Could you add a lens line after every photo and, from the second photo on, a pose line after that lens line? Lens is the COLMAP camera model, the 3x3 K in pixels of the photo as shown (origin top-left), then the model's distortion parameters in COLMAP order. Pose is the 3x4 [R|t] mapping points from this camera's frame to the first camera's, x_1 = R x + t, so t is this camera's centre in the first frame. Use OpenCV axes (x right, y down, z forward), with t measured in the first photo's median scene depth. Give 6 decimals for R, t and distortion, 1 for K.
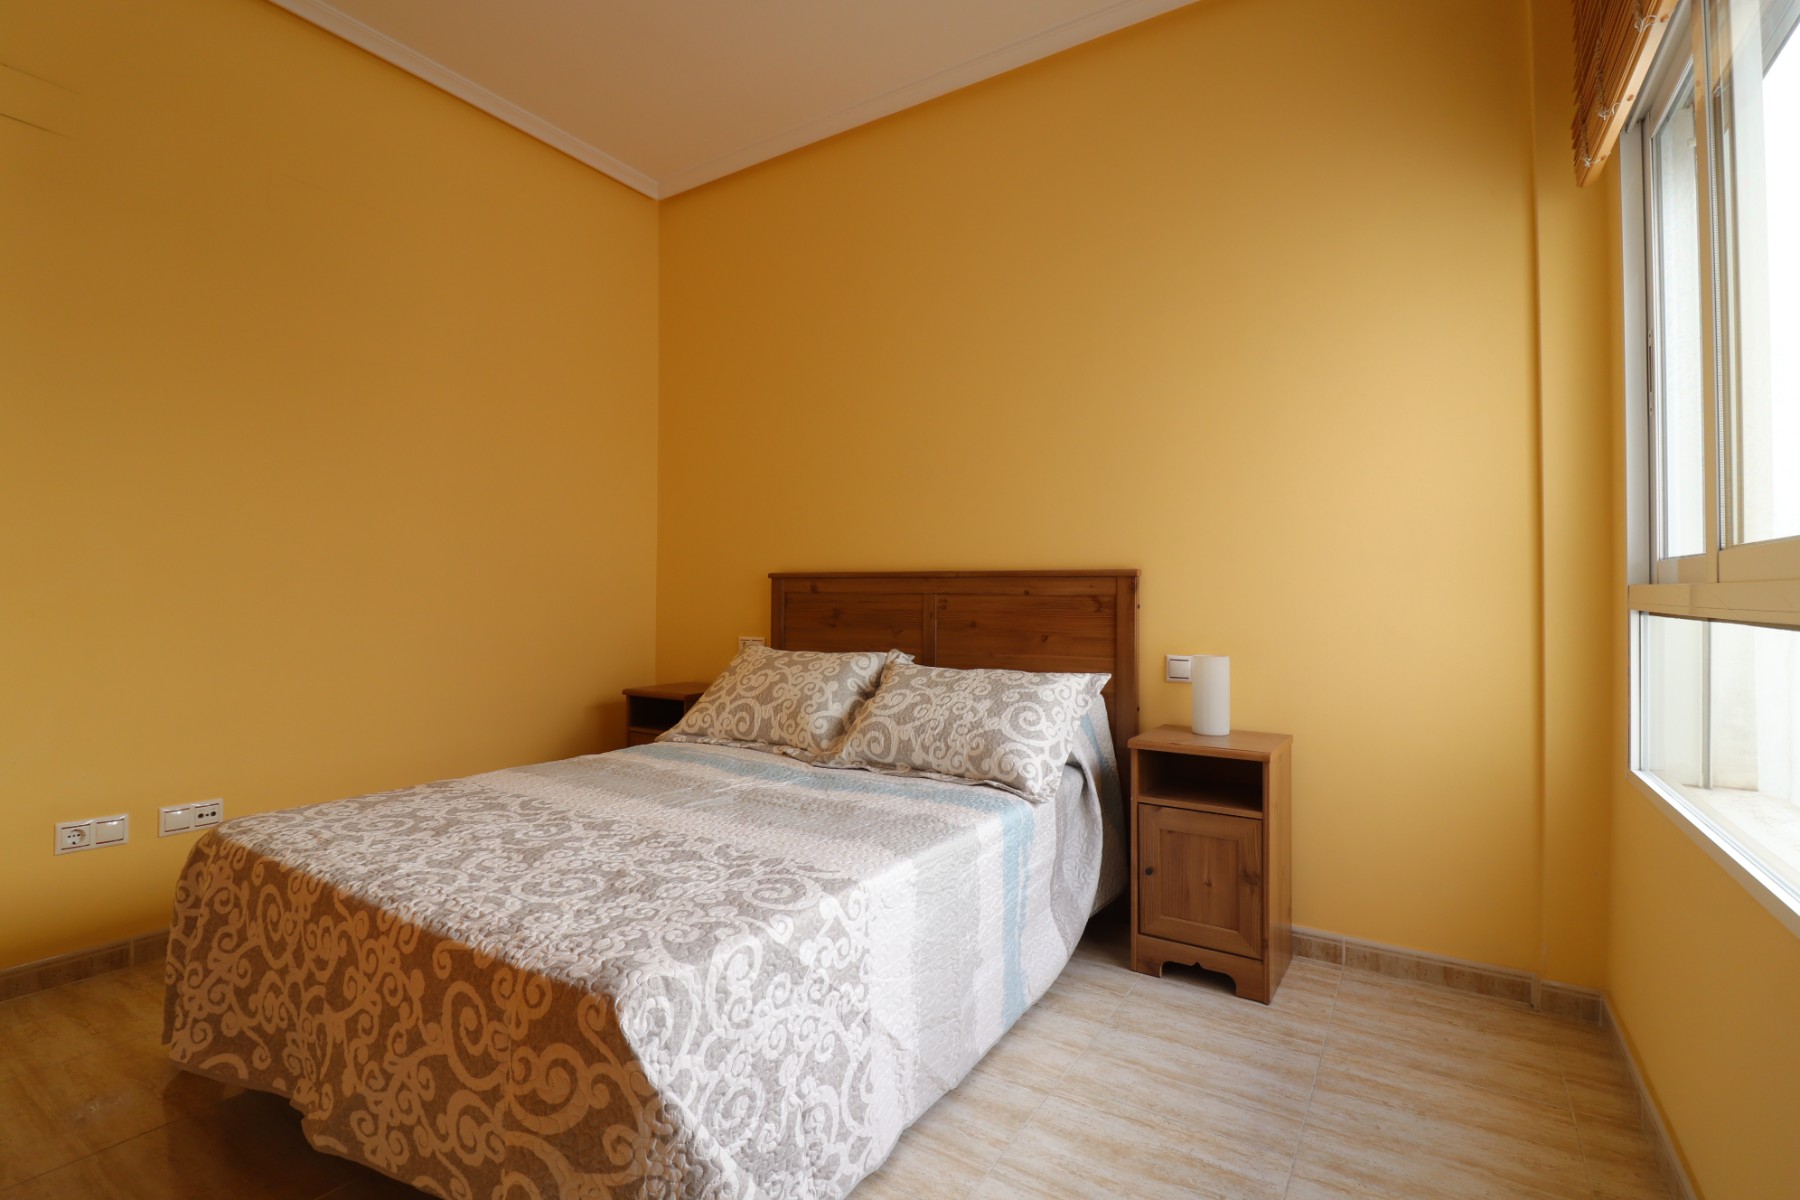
lens RADIAL K [[958.4, 0, 897.4], [0, 958.4, 589.7], [0, 0, 1]] dist [-0.019345, -0.000209]
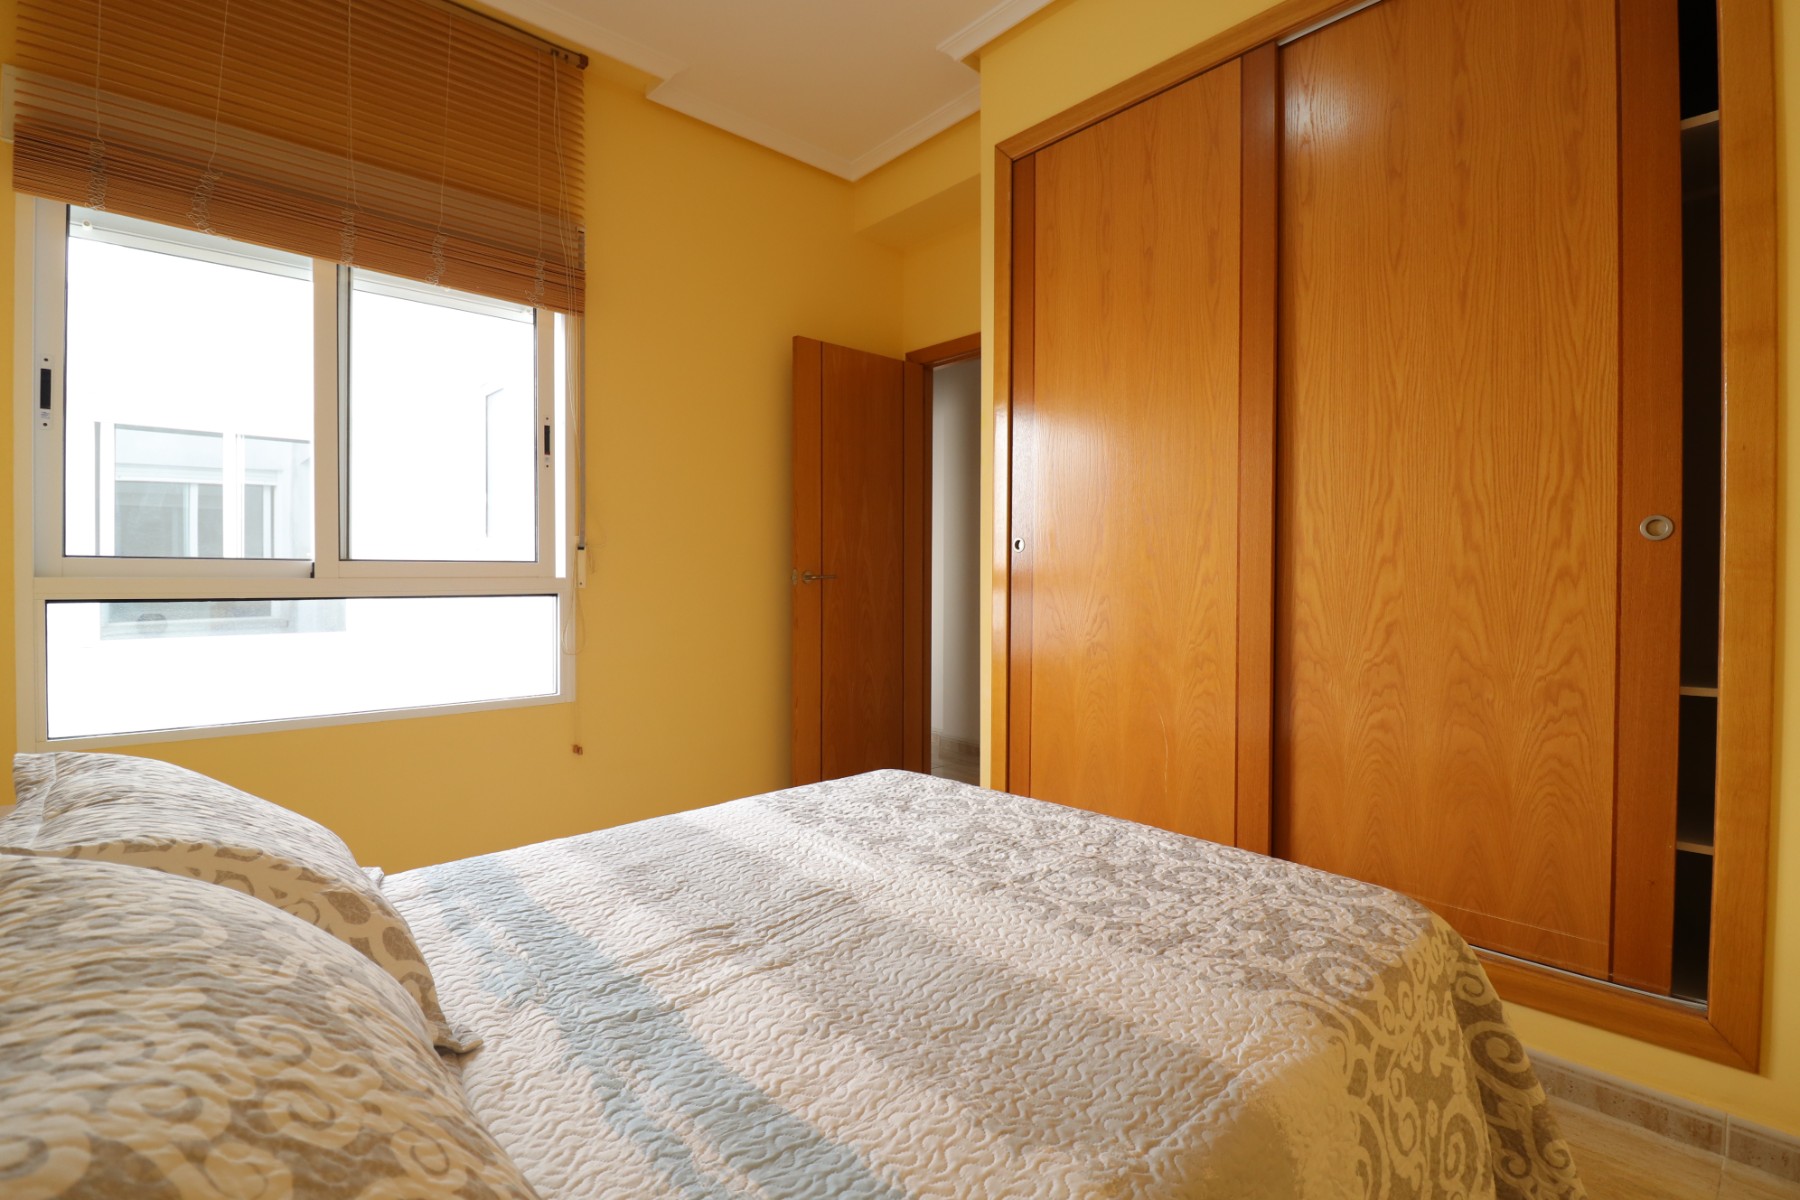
lens RADIAL K [[958.4, 0, 897.4], [0, 958.4, 589.7], [0, 0, 1]] dist [-0.019345, -0.000209]
pose [[-0.969982, -0.005786, 0.243110, -0.271369], [-0.004778, 0.999977, 0.004736, -0.005398], [-0.243131, 0.003432, -0.969987, 1.948823]]
